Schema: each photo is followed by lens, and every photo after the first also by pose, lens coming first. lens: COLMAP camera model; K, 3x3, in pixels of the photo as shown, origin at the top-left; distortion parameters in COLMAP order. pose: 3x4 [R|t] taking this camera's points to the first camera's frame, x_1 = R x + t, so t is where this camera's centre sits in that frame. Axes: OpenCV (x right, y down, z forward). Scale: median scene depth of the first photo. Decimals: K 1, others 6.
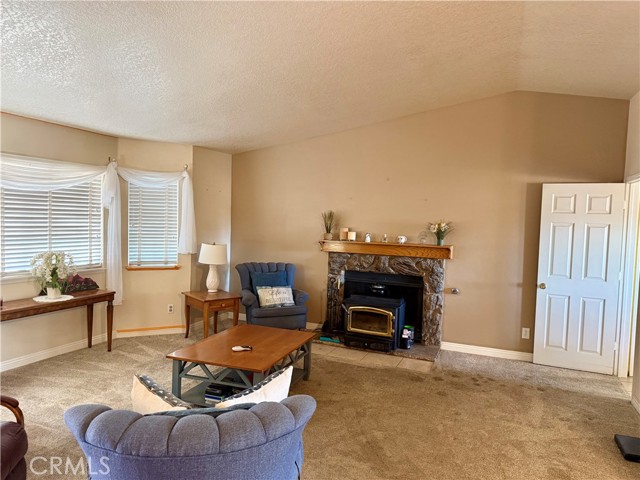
lens RADIAL K [[449.2, 0, 322.4], [0, 449.2, 241.0], [0, 0, 1]] dist [0.074990, -0.087934]
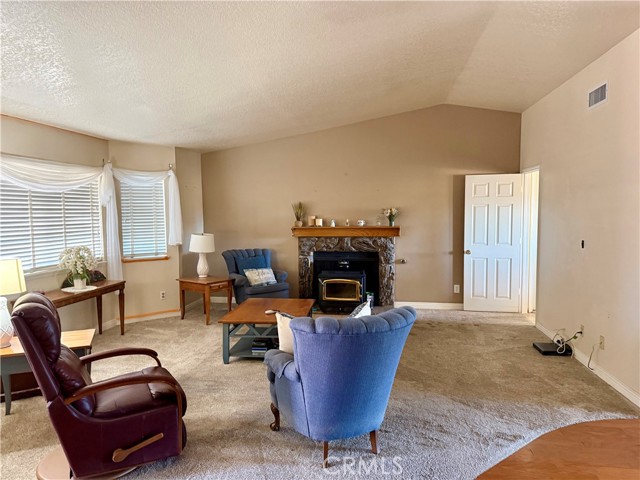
lens RADIAL K [[449.2, 0, 322.4], [0, 449.2, 241.0], [0, 0, 1]] dist [0.074990, -0.087934]
pose [[0.970299, -0.056028, 0.235330, -0.227086], [0.051984, 0.998375, 0.023358, 0.012208], [-0.236256, -0.010431, 0.971635, -0.178260]]
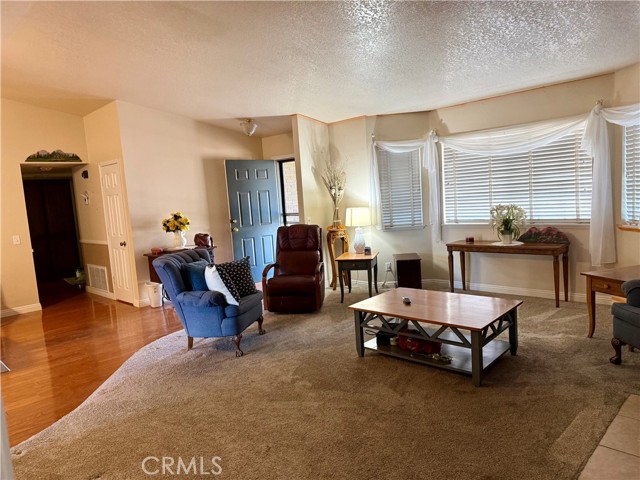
lens RADIAL K [[449.2, 0, 322.4], [0, 449.2, 241.0], [0, 0, 1]] dist [0.074990, -0.087934]
pose [[-0.379261, 0.092967, -0.920607, 0.585433], [0.002828, 0.995052, 0.099320, -0.000551], [0.925285, 0.035064, -0.377647, 0.843139]]
